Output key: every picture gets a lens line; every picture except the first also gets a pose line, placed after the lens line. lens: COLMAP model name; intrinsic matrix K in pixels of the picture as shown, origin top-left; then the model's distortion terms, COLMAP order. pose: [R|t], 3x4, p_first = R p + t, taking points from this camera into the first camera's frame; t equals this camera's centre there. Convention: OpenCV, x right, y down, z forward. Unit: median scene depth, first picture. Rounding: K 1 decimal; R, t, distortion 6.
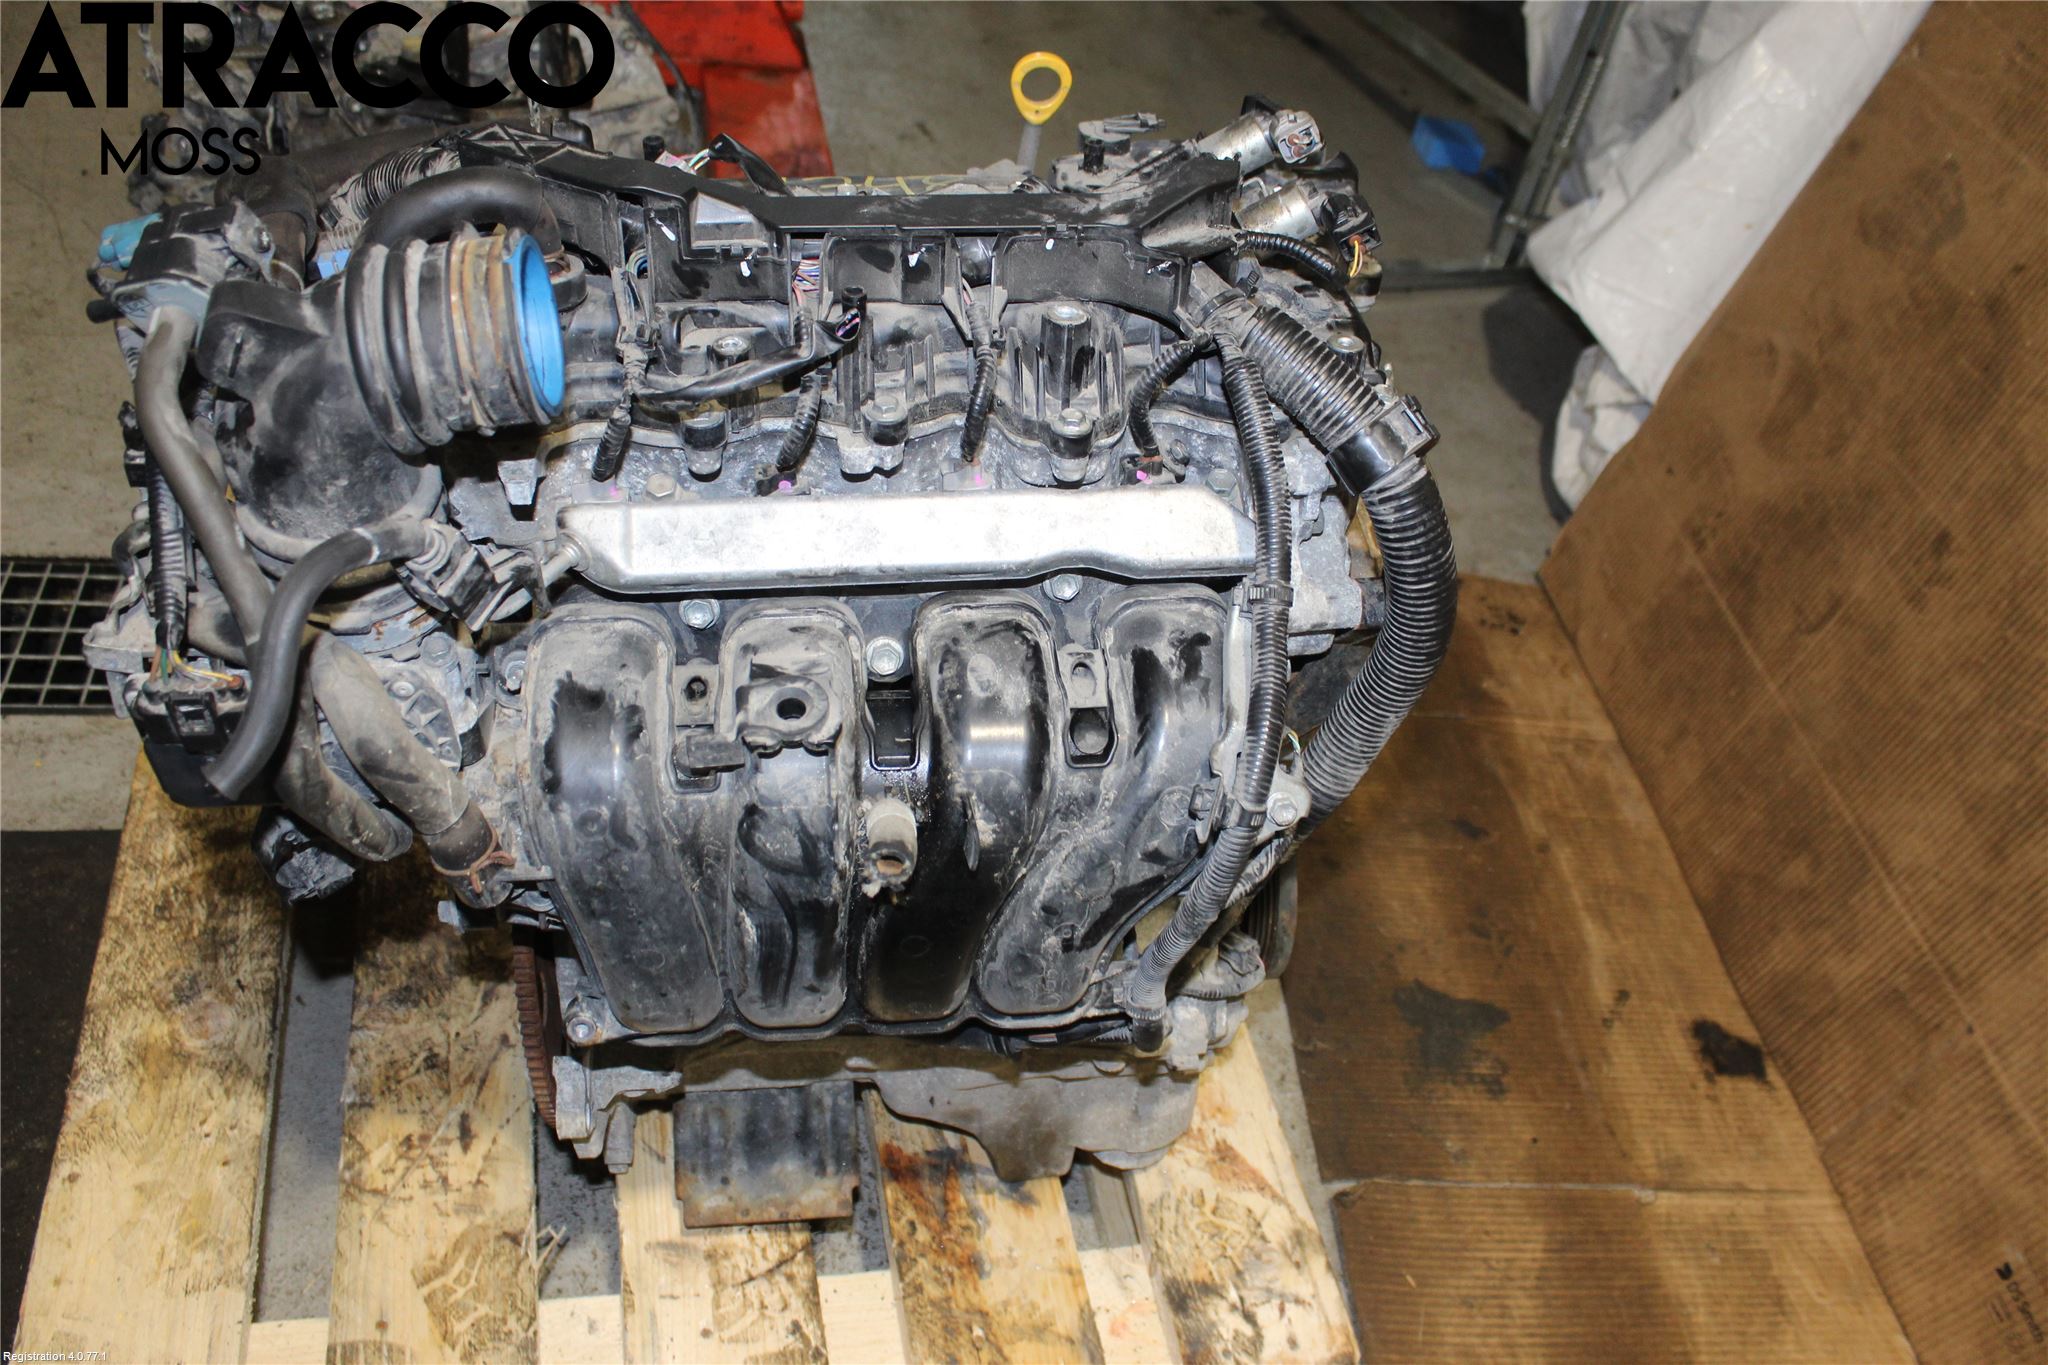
lens RADIAL K [[1649.3, 0, 1018.3], [0, 1649.3, 680.1], [0, 0, 1]] dist [-0.165663, 0.132281]
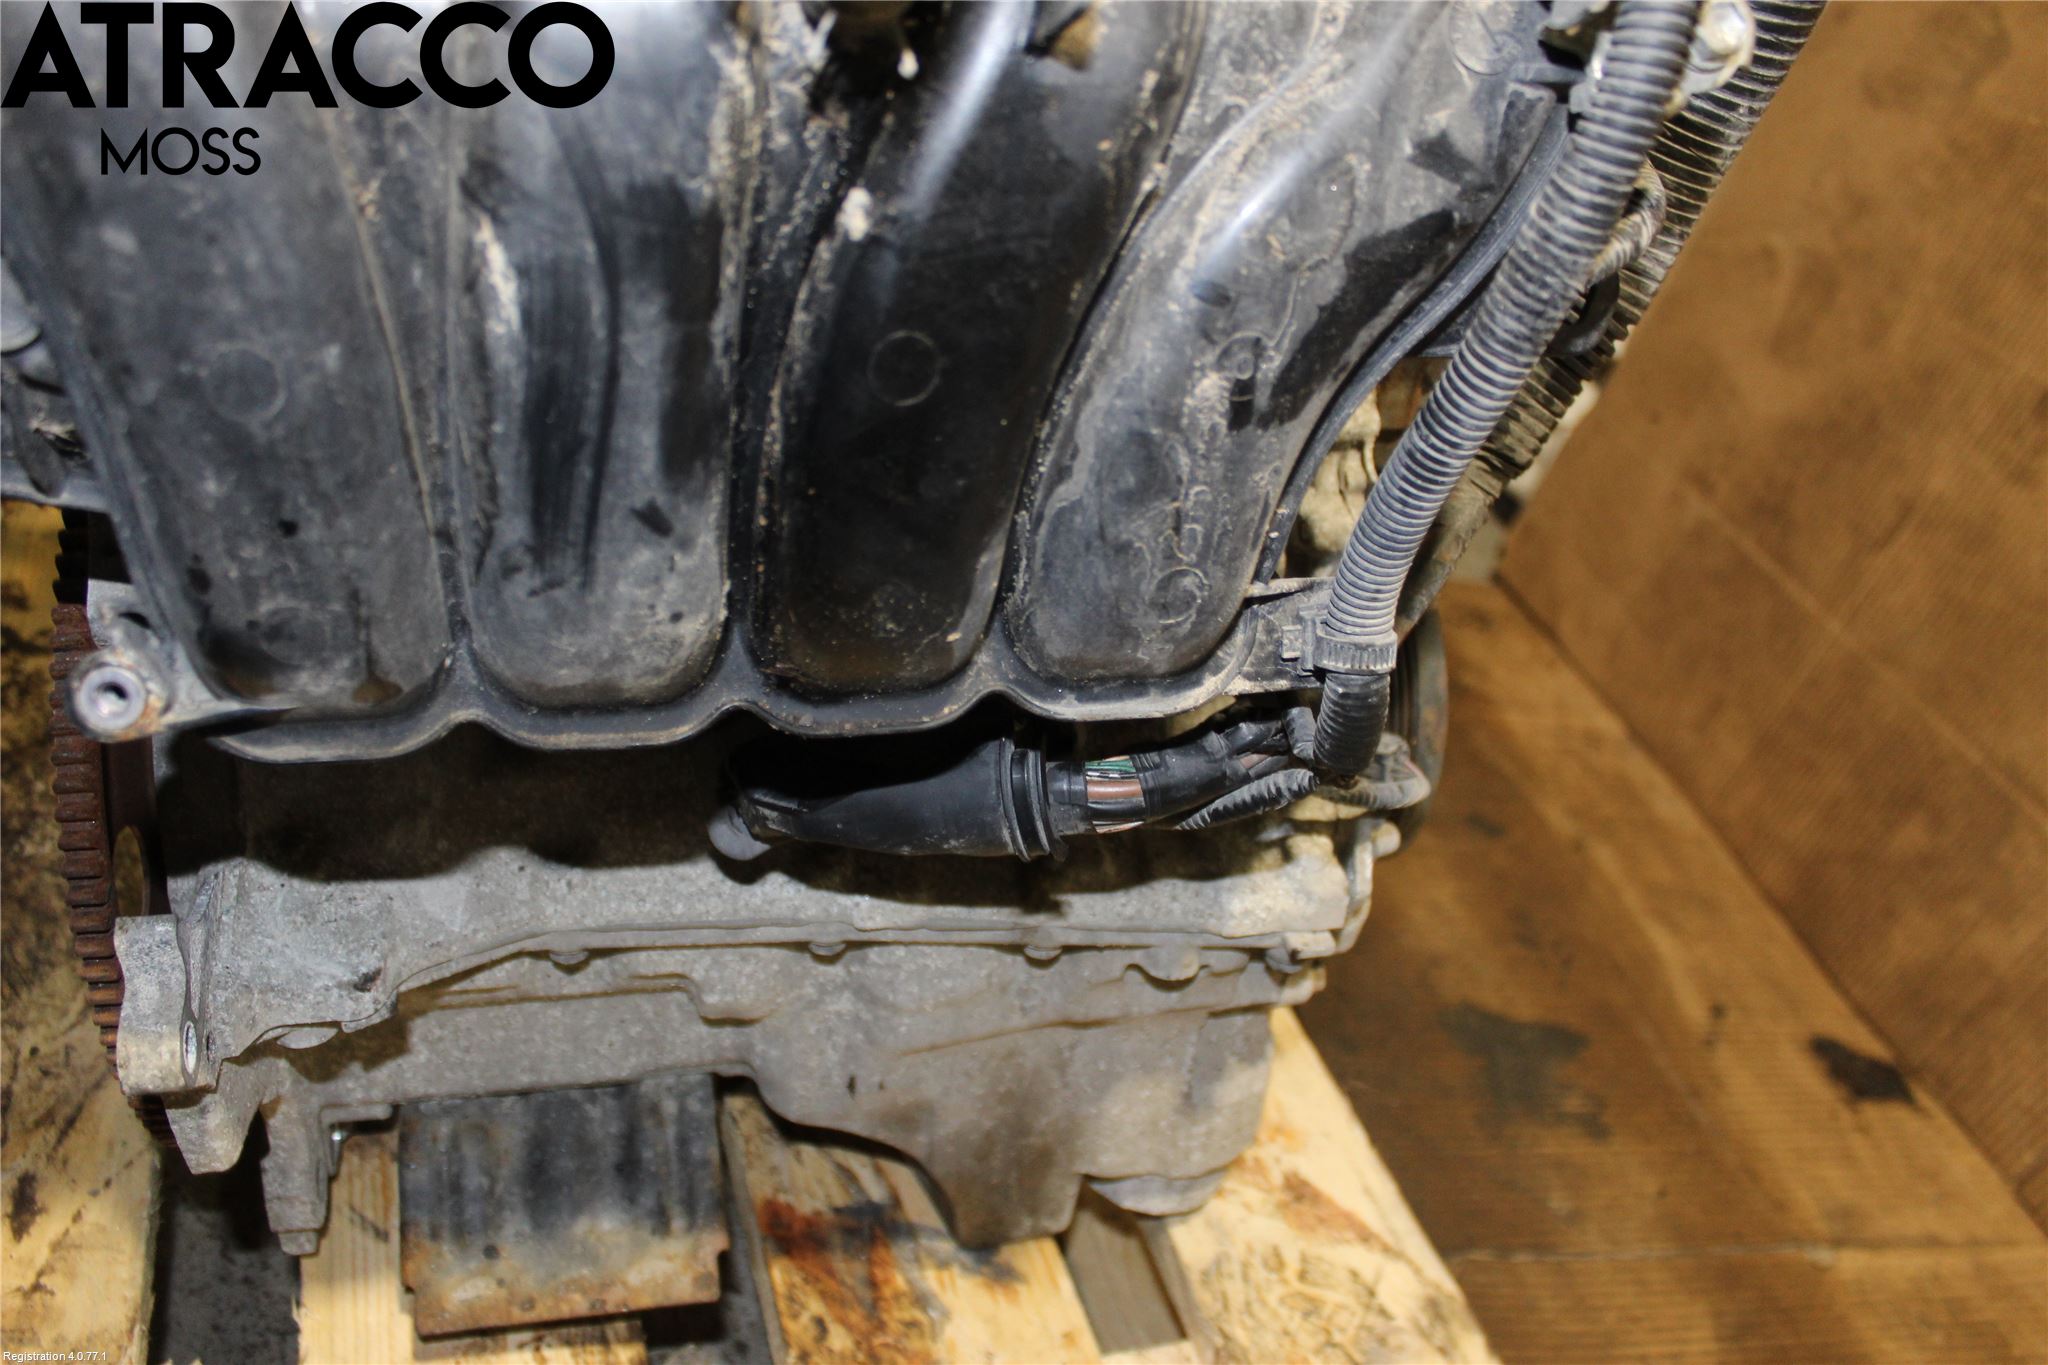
lens RADIAL K [[1649.3, 0, 1018.3], [0, 1649.3, 680.1], [0, 0, 1]] dist [-0.165663, 0.132281]
pose [[0.992423, -0.033229, 0.118291, -0.053595], [0.050616, 0.987816, -0.147163, 0.188808], [-0.111960, 0.152035, 0.982013, 0.372376]]
